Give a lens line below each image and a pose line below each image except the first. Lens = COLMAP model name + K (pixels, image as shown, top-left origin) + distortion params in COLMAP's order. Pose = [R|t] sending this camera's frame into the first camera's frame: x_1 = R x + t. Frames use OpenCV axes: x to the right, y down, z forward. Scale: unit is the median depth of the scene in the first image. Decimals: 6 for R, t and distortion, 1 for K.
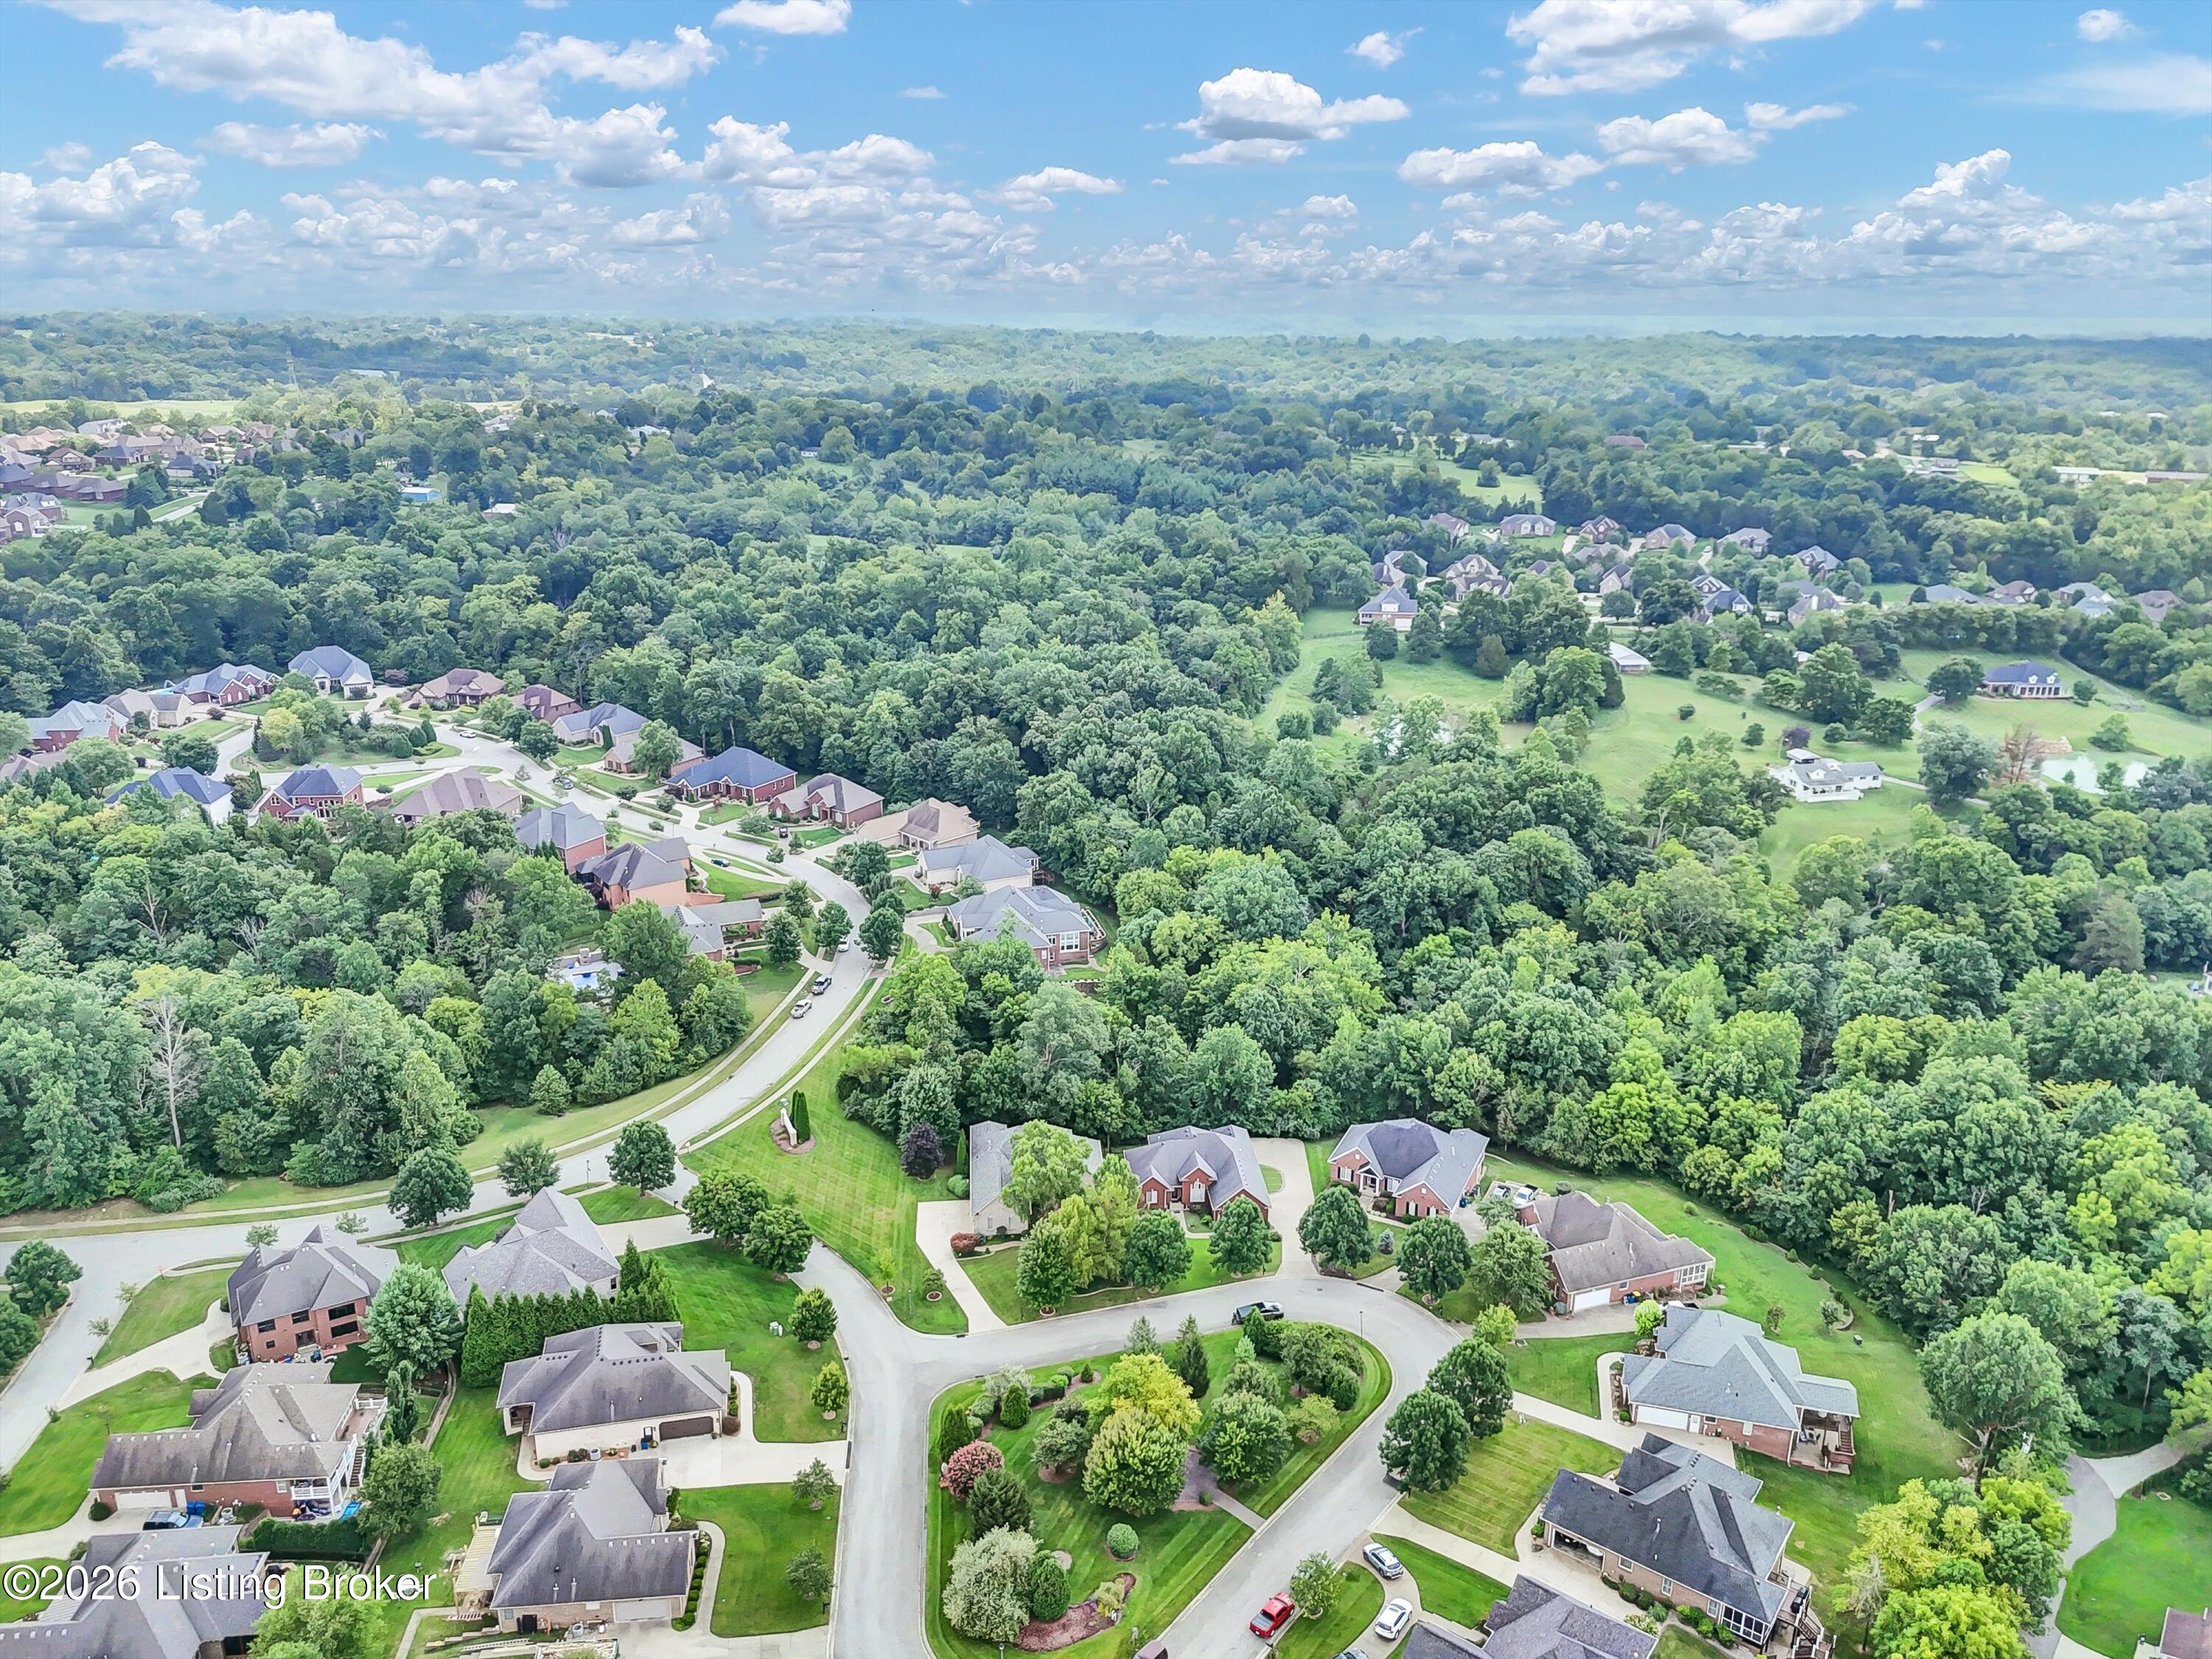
lens RADIAL K [[1682.4, 0, 1106.0], [0, 1682.4, 829.5], [0, 0, 1]] dist [0.028263, -0.002141]
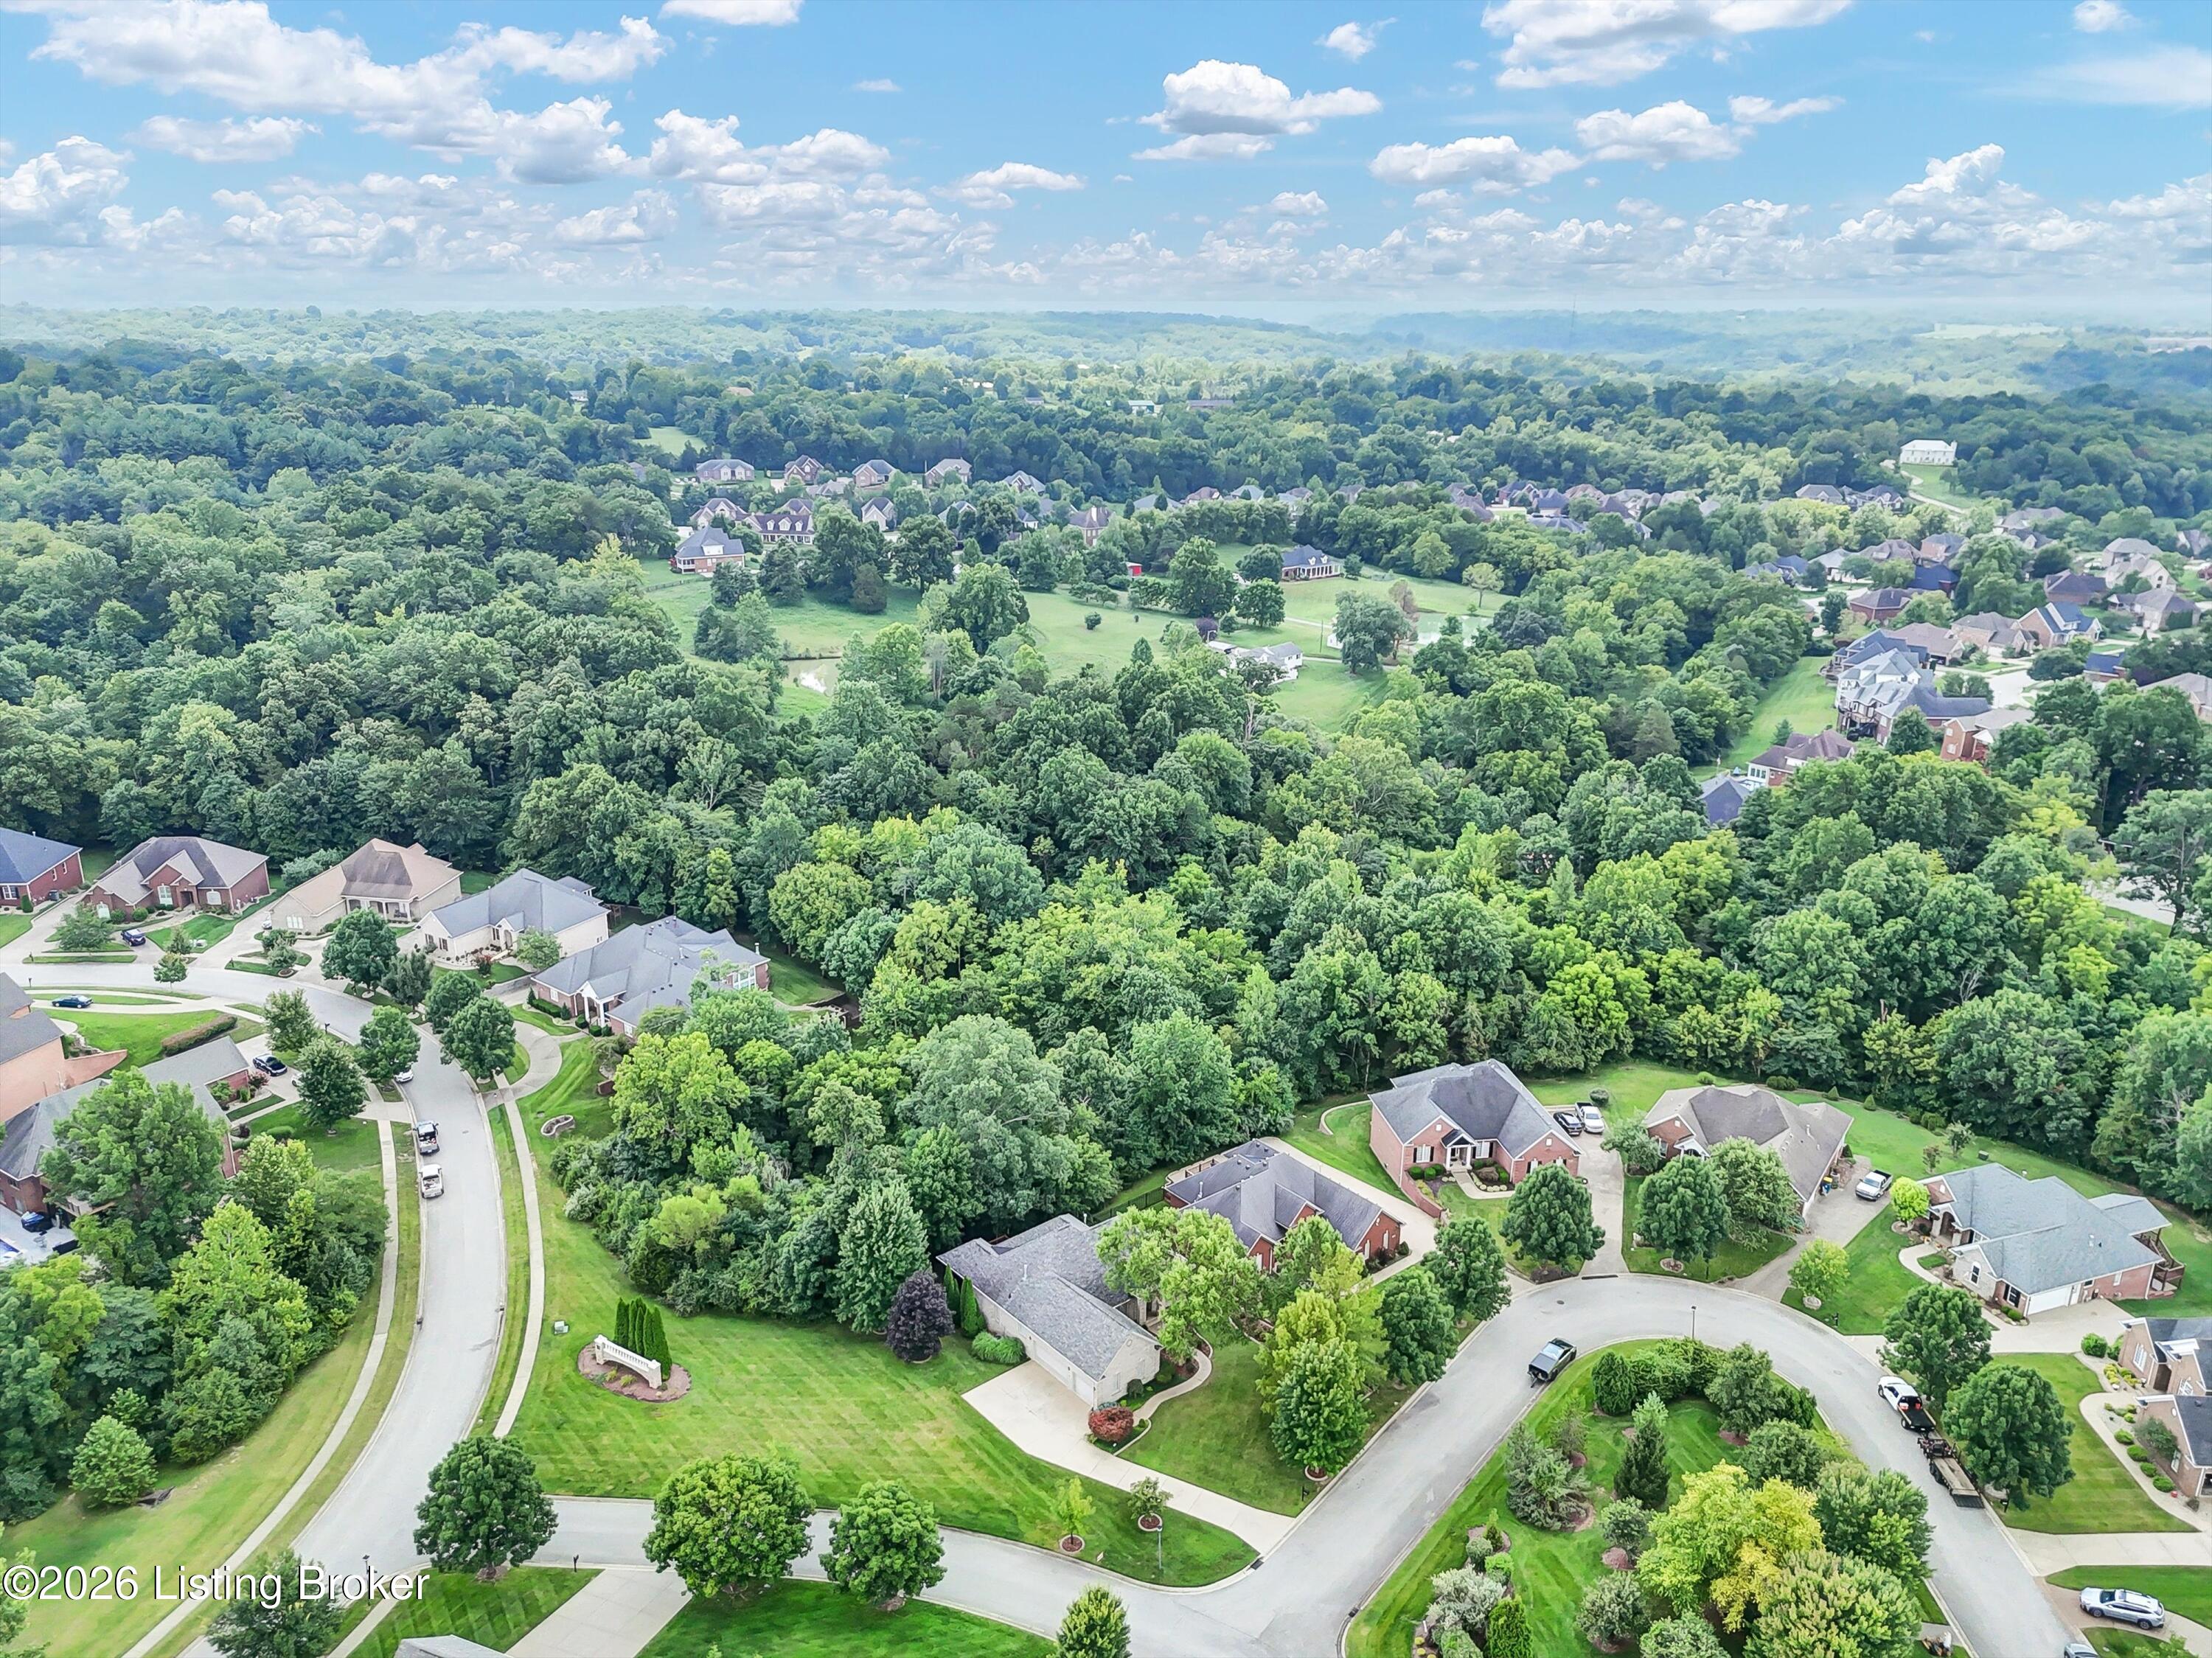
lens RADIAL K [[1682.3, 0, 1106.0], [0, 1682.3, 829.0], [0, 0, 1]] dist [0.028263, -0.002141]
pose [[0.808473, -0.180437, 0.560190, -0.242810], [0.181717, 0.981867, 0.054004, -0.006099], [-0.559777, 0.058136, 0.826602, 0.280119]]
